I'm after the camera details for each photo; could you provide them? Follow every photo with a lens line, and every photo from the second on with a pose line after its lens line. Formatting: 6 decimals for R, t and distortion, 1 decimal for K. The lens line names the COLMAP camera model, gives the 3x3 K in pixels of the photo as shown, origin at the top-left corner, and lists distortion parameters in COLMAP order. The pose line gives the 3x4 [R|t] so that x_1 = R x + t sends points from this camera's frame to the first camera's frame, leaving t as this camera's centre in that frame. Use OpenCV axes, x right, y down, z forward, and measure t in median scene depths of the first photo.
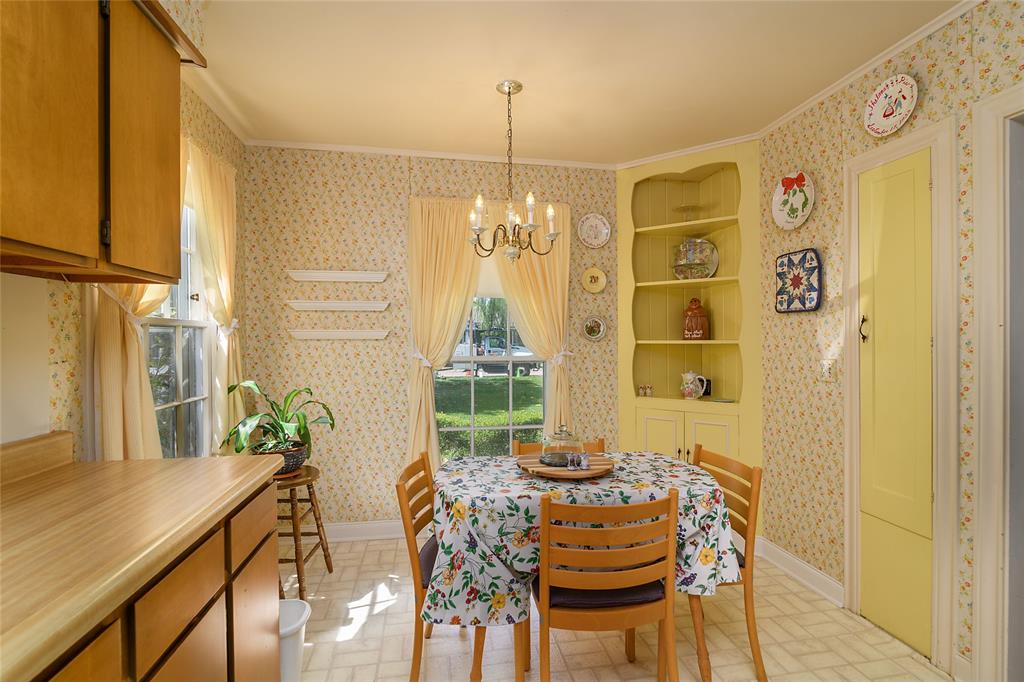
lens RADIAL K [[474.3, 0, 510.6], [0, 474.3, 339.1], [0, 0, 1]] dist [-0.008720, 0.000442]
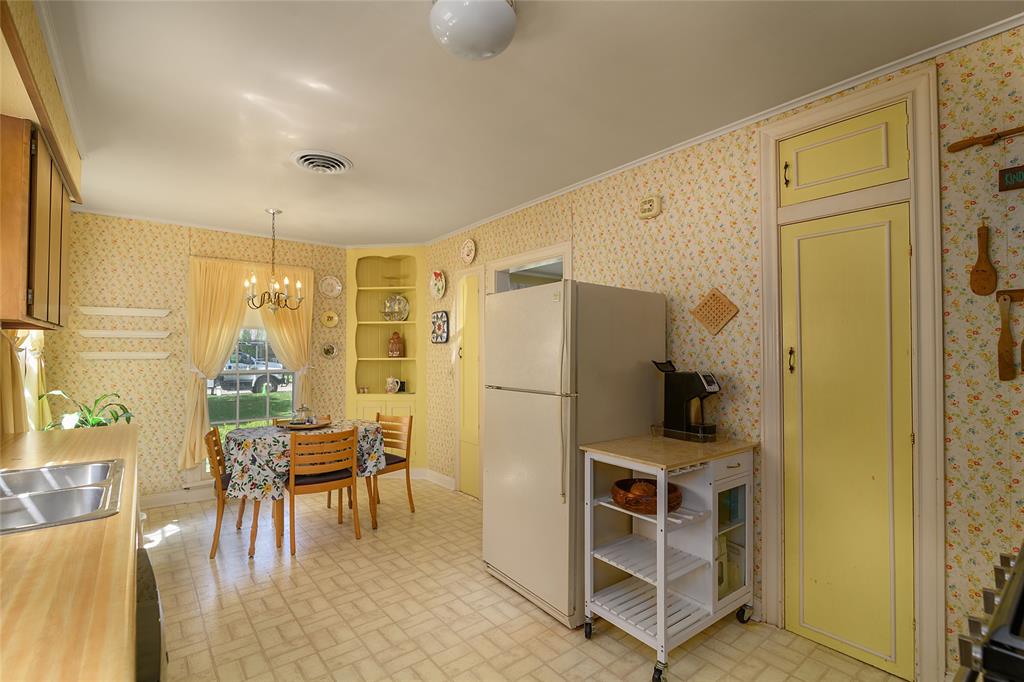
lens RADIAL K [[474.3, 0, 515.1], [0, 474.3, 334.2], [0, 0, 1]] dist [-0.008720, 0.000442]
pose [[0.874237, 0.016150, 0.485231, -0.058708], [0.002623, 0.999275, -0.037985, -0.020585], [-0.485492, 0.034480, 0.873561, -0.850028]]
